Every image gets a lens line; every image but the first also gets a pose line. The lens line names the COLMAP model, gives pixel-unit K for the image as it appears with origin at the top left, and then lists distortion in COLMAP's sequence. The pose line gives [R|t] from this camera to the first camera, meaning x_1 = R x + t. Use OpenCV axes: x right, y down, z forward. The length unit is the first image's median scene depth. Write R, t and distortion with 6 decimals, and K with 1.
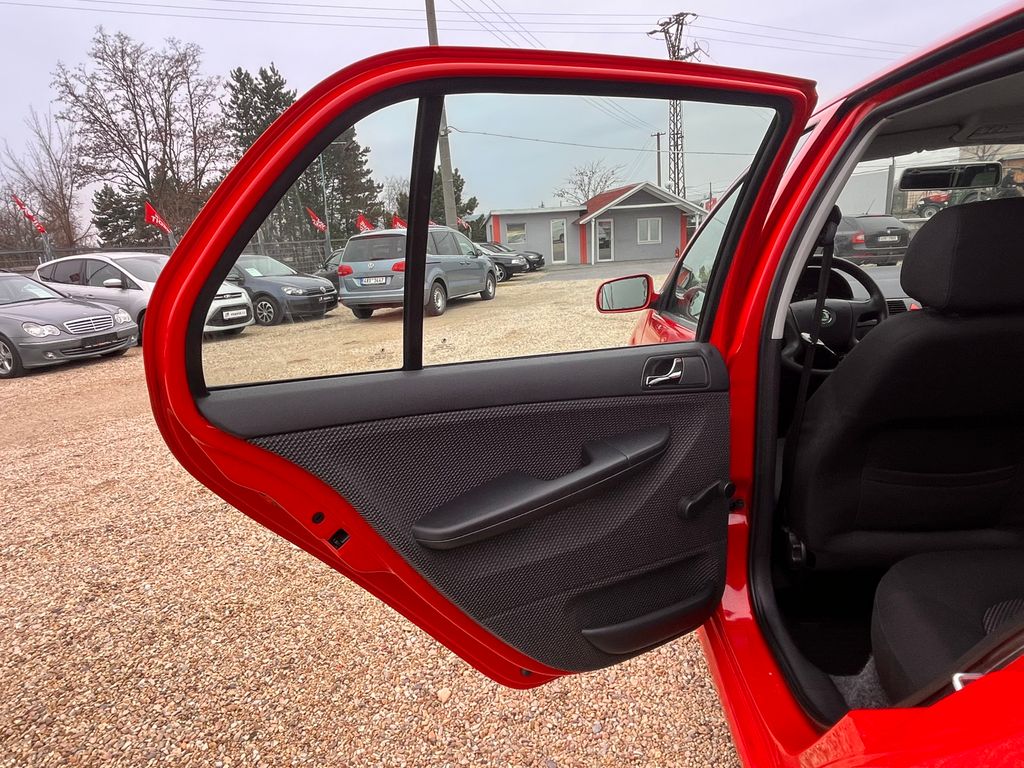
lens RADIAL K [[632.2, 0, 497.2], [0, 632.2, 397.9], [0, 0, 1]] dist [0.005015, -0.005297]
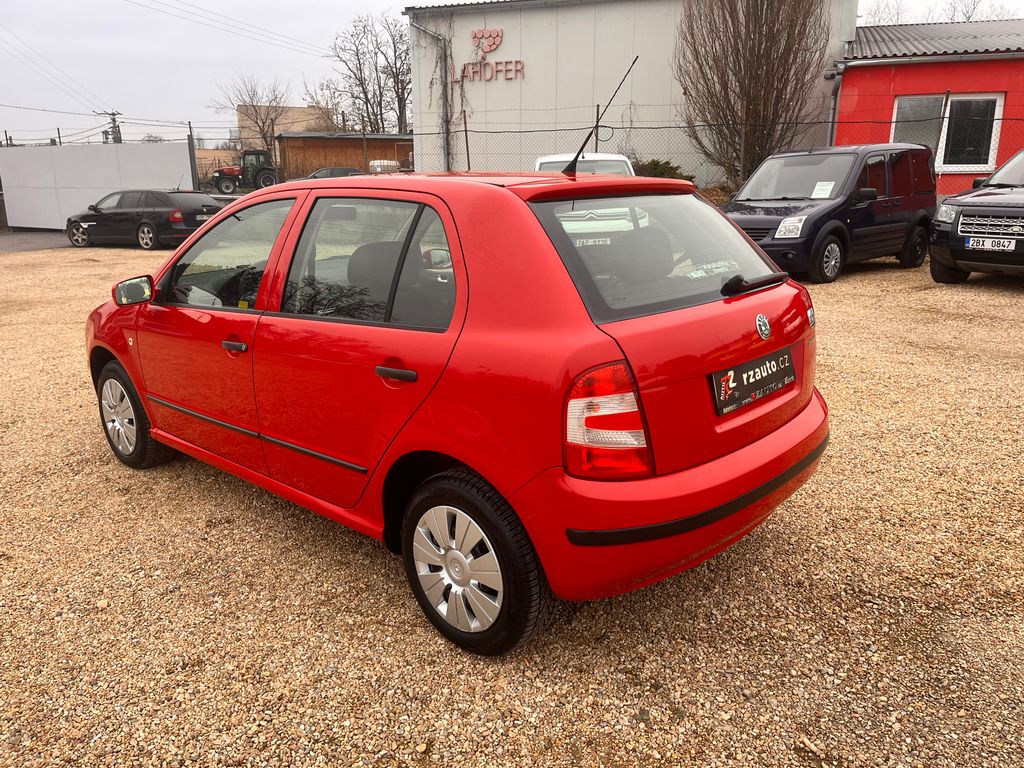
lens RADIAL K [[774.2, 0, 532.8], [0, 774.2, 402.3], [0, 0, 1]] dist [0.077322, -0.098377]
pose [[0.577051, -0.170585, 0.798694, -0.050317], [0.172870, 0.981297, 0.084688, 0.004663], [-0.798203, 0.089201, 0.595748, -0.042927]]
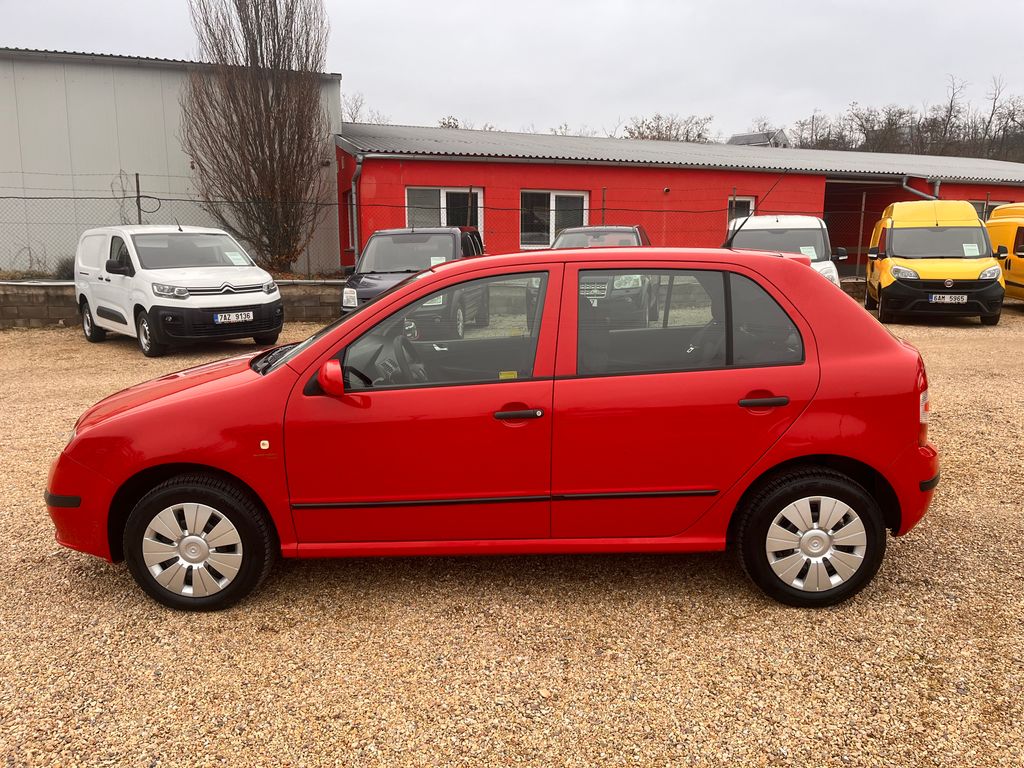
lens RADIAL K [[774.2, 0, 533.7], [0, 774.2, 398.2], [0, 0, 1]] dist [0.077322, -0.098377]
pose [[-0.115620, -0.125853, 0.985288, -0.094674], [0.254810, 0.954989, 0.151884, -0.019755], [-0.960054, 0.268622, -0.078347, 0.062172]]
